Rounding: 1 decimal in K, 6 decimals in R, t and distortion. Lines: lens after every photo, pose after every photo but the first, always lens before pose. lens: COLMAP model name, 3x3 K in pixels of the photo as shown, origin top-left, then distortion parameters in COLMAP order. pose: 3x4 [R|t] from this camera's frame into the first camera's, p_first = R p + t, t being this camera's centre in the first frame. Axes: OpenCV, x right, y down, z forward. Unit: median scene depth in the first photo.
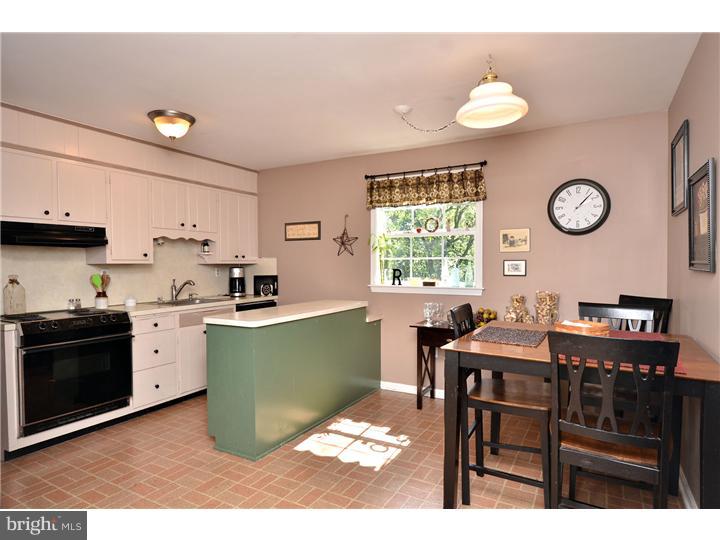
lens RADIAL K [[419.7, 0, 360.0], [0, 419.7, 270.0], [0, 0, 1]] dist [-0.001015, 0.000183]
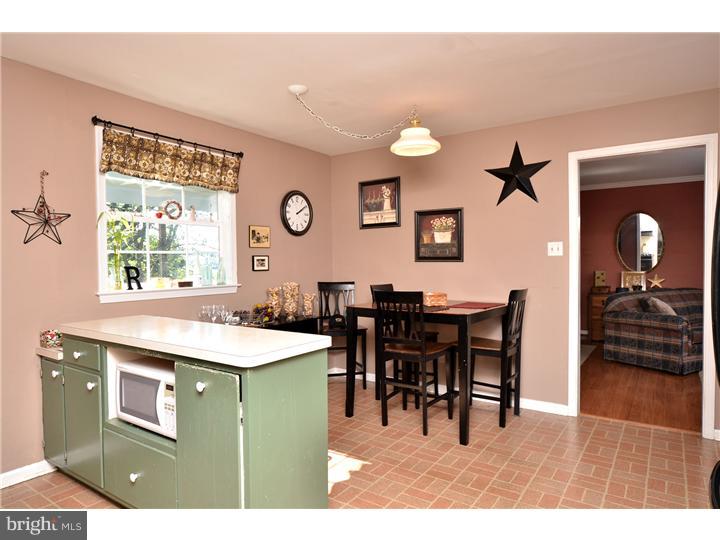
lens RADIAL K [[452.4, 0, 360.0], [0, 452.4, 270.0], [0, 0, 1]] dist [-0.002138, -0.000892]
pose [[0.090029, -0.018932, 0.995759, -0.726218], [0.020381, 0.999645, 0.017163, -0.002457], [-0.995731, 0.018749, 0.090383, 0.642731]]
